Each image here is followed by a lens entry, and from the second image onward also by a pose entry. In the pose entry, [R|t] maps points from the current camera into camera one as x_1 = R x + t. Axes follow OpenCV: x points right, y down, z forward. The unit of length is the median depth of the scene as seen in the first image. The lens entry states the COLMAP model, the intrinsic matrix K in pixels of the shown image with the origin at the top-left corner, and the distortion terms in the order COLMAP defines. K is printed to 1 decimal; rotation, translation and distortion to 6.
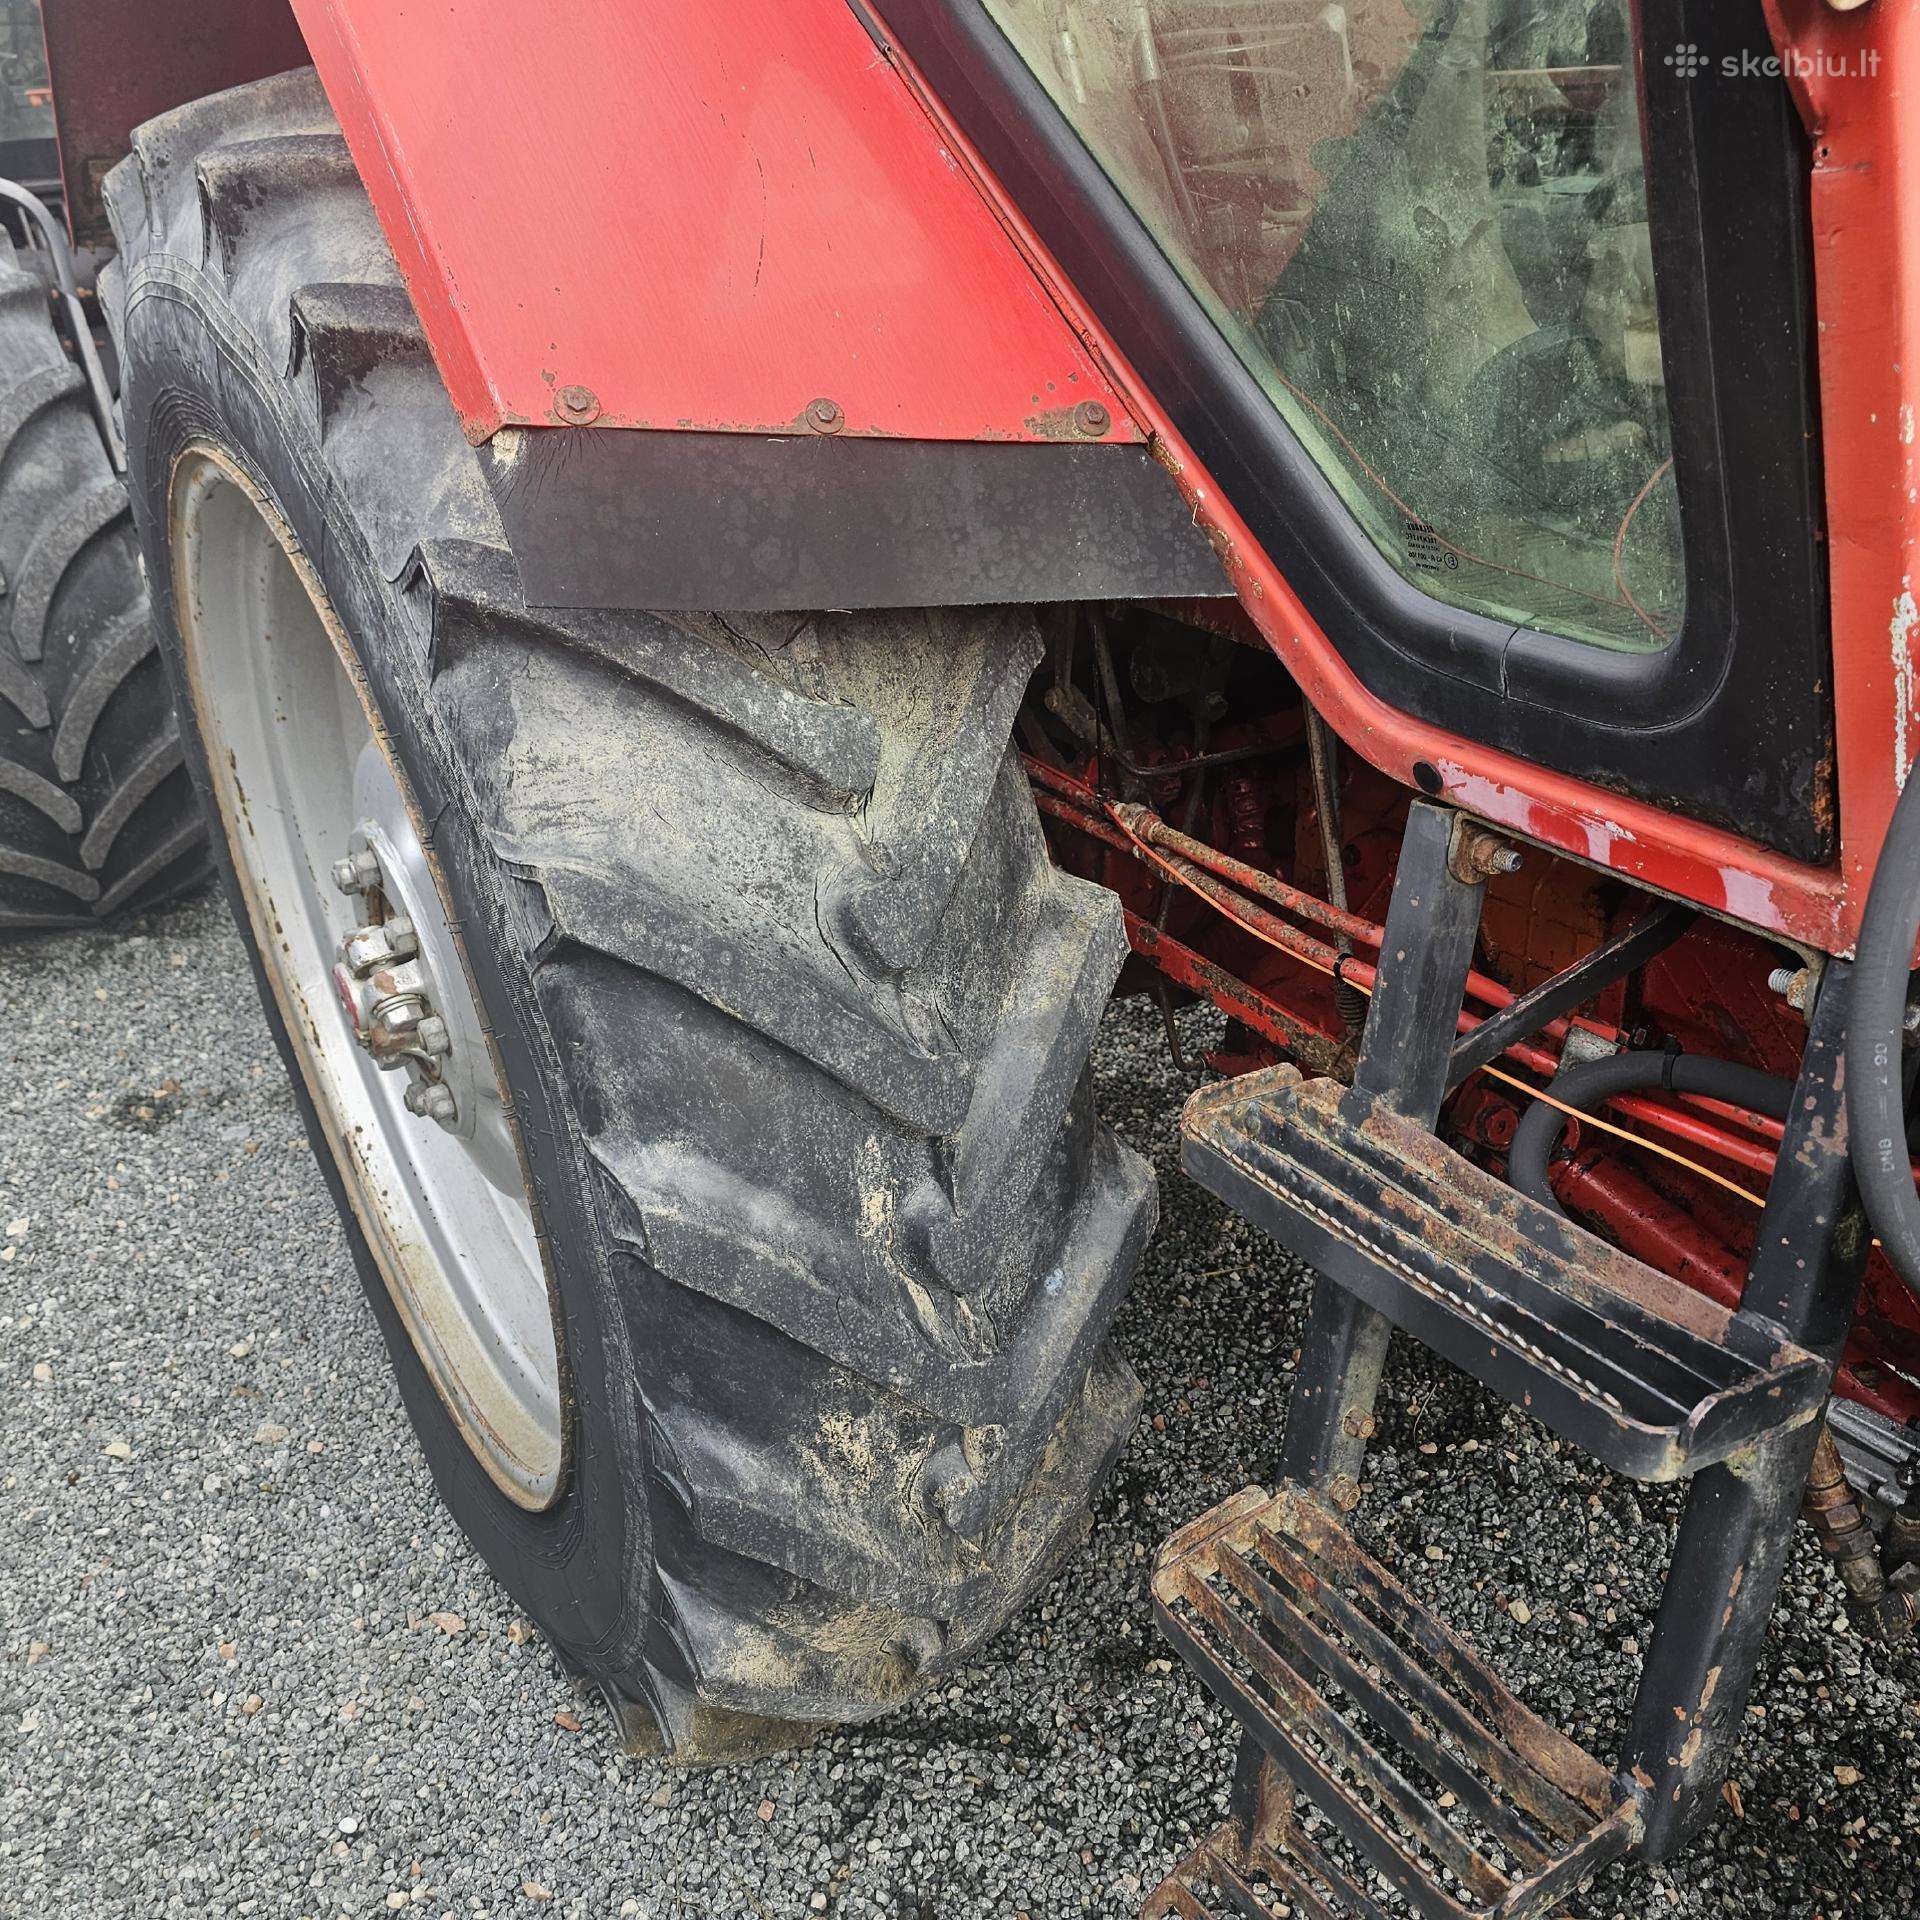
lens RADIAL K [[1704.0, 0, 956.9], [0, 1704.0, 972.5], [0, 0, 1]] dist [0.091223, -0.096606]
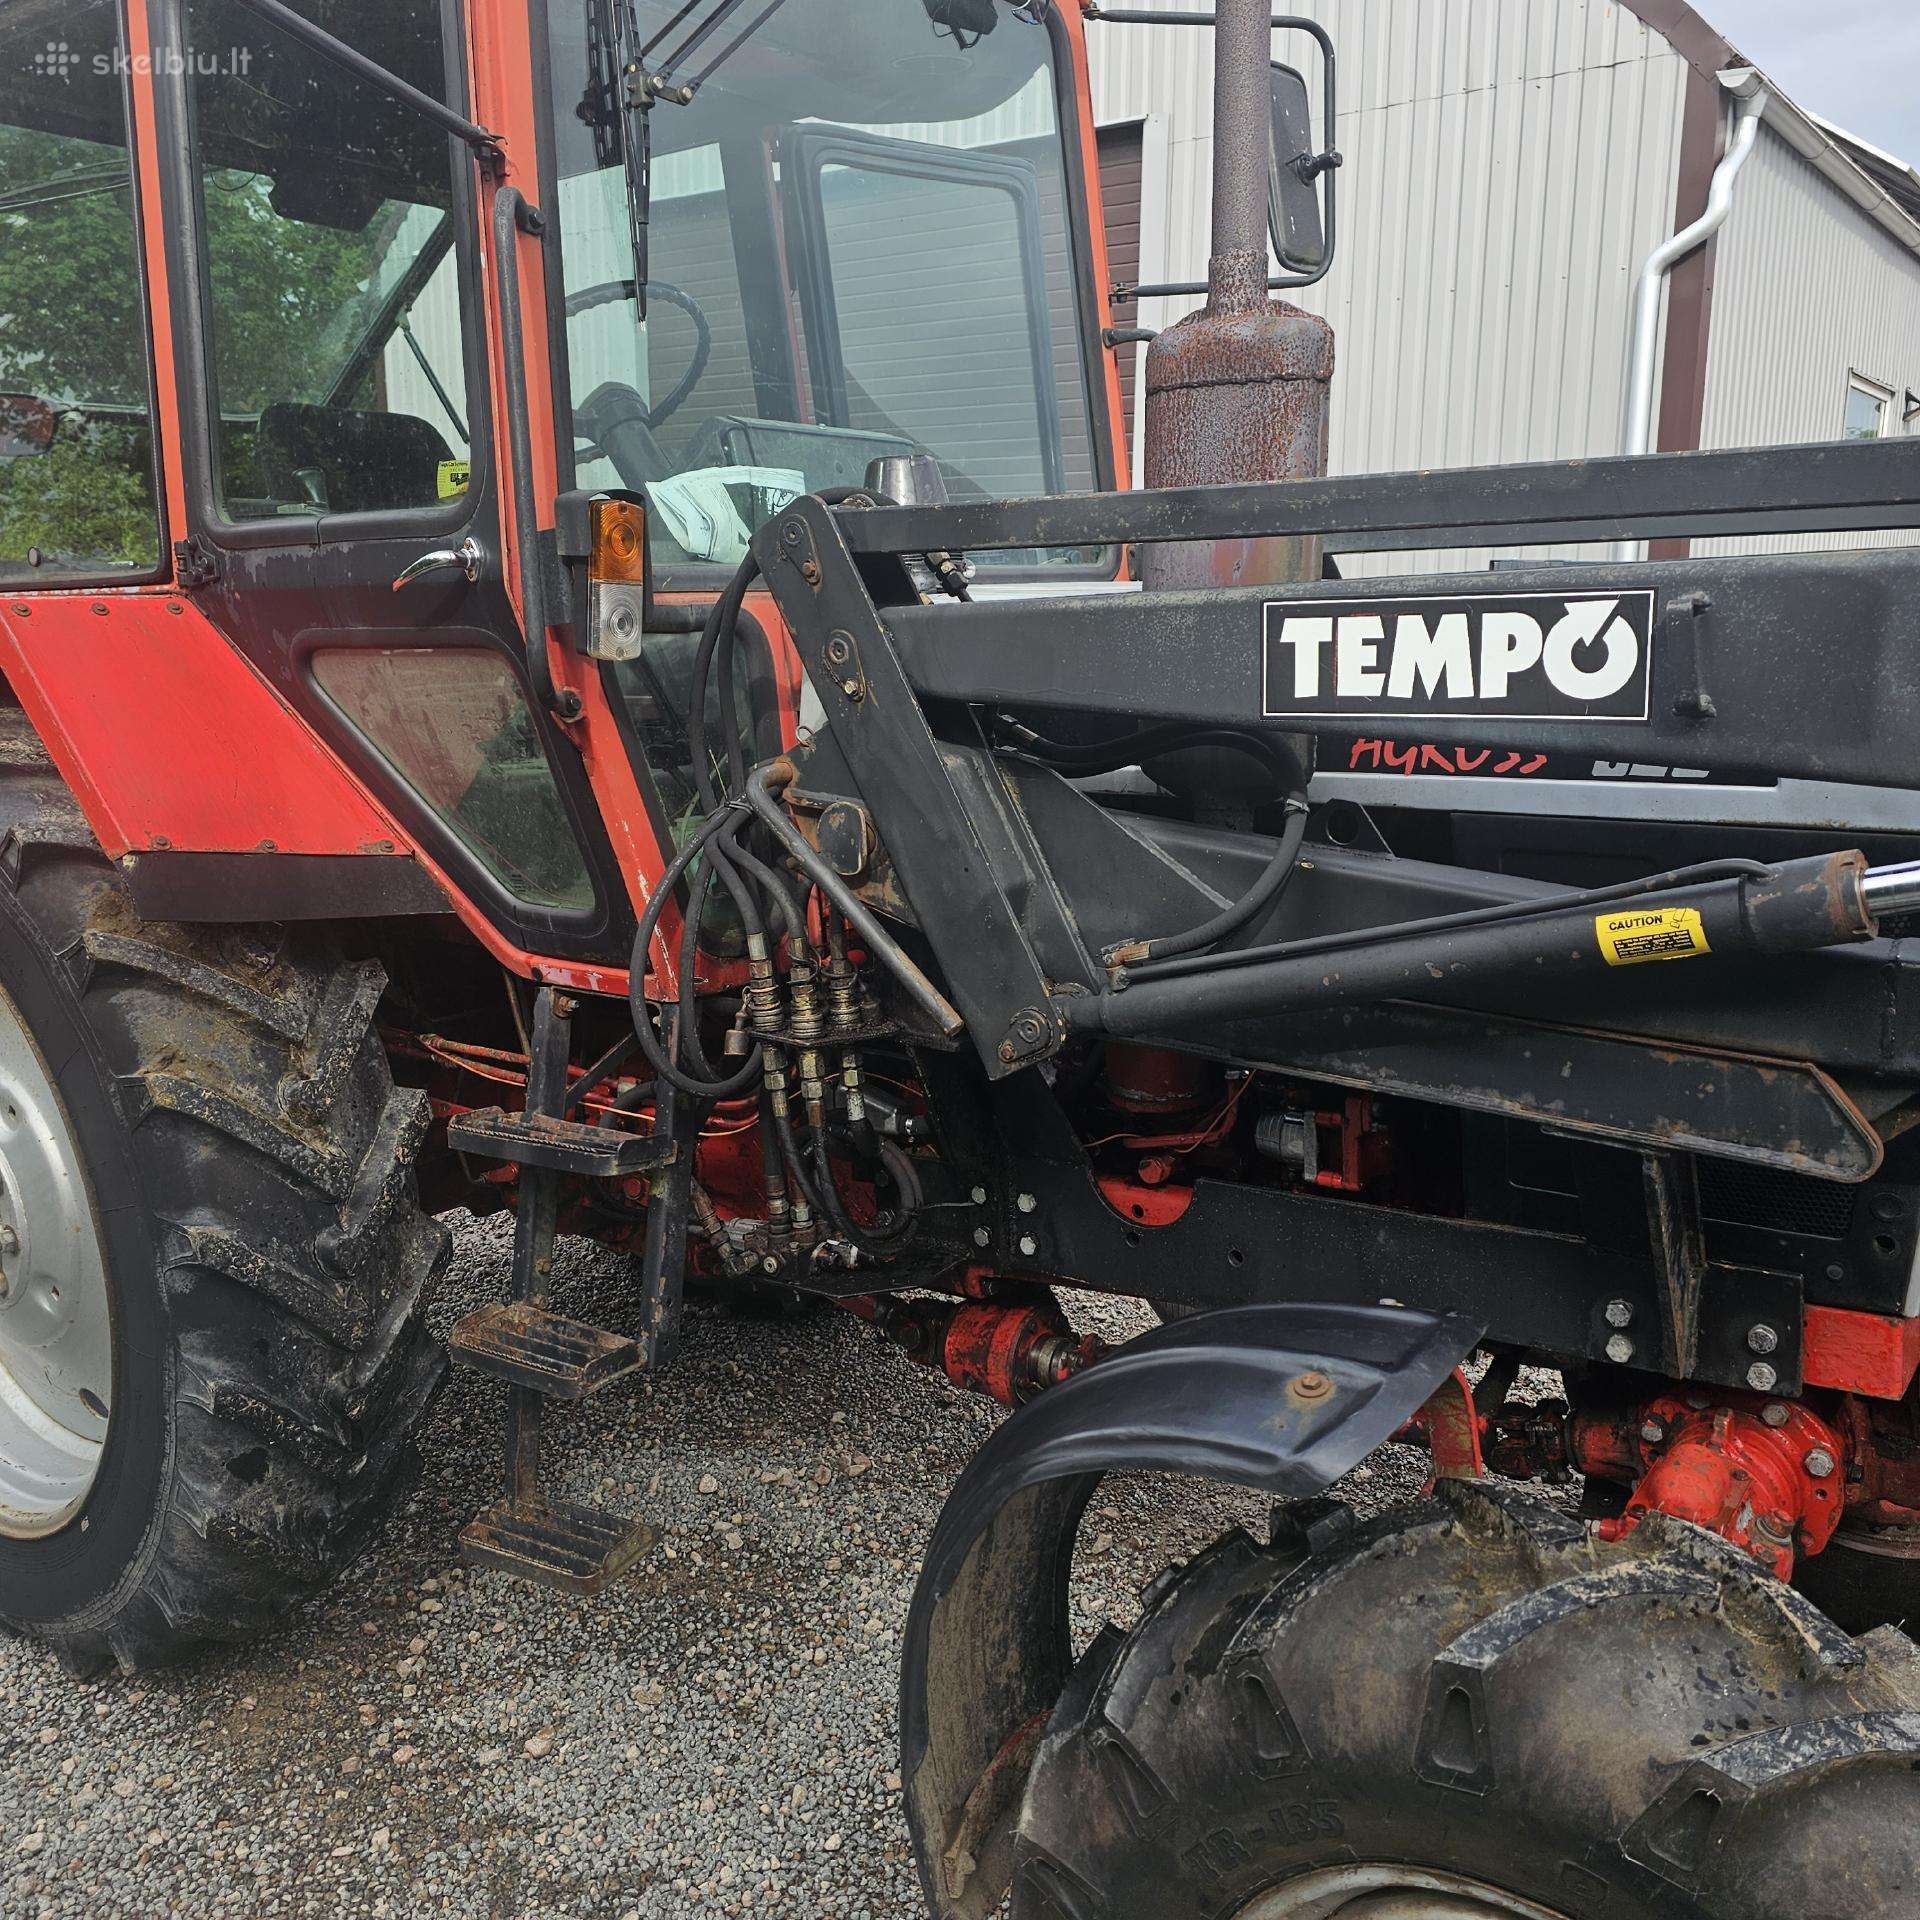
lens RADIAL K [[1704.0, 0, 981.4], [0, 1704.0, 935.1], [0, 0, 1]] dist [0.091223, -0.096606]
pose [[0.933900, -0.042162, 0.355039, -0.008847], [0.156957, 0.940565, -0.301167, 0.675481], [-0.321239, 0.336985, 0.885012, -1.421116]]
